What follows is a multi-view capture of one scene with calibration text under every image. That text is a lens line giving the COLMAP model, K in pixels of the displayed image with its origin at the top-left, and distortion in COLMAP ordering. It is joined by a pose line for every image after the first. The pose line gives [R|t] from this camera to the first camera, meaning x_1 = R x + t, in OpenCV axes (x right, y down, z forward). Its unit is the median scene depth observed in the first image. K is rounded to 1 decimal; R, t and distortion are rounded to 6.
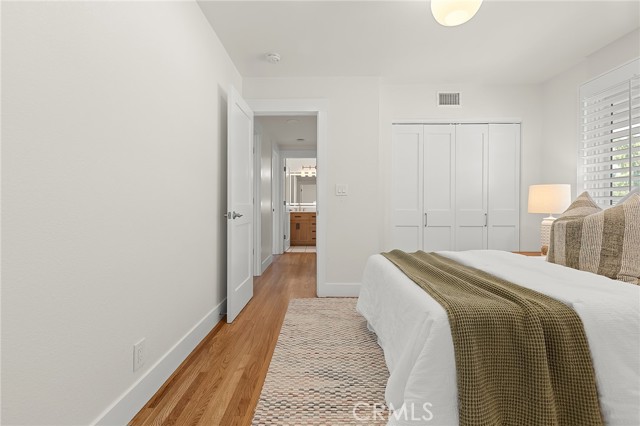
lens RADIAL K [[287.0, 0, 317.4], [0, 287.0, 211.9], [0, 0, 1]] dist [0.008644, -0.001464]
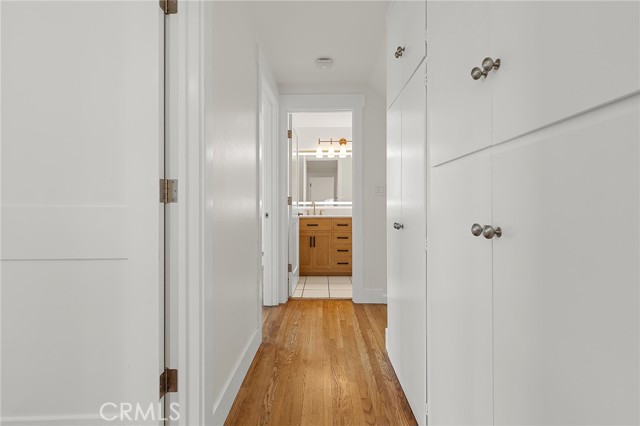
lens RADIAL K [[287.0, 0, 322.5], [0, 287.0, 210.7], [0, 0, 1]] dist [0.008644, -0.001464]
pose [[0.999975, -0.002869, 0.006448, -0.051828], [0.002898, 0.999986, -0.004514, -0.009714], [-0.006435, 0.004532, 0.999969, 0.428625]]
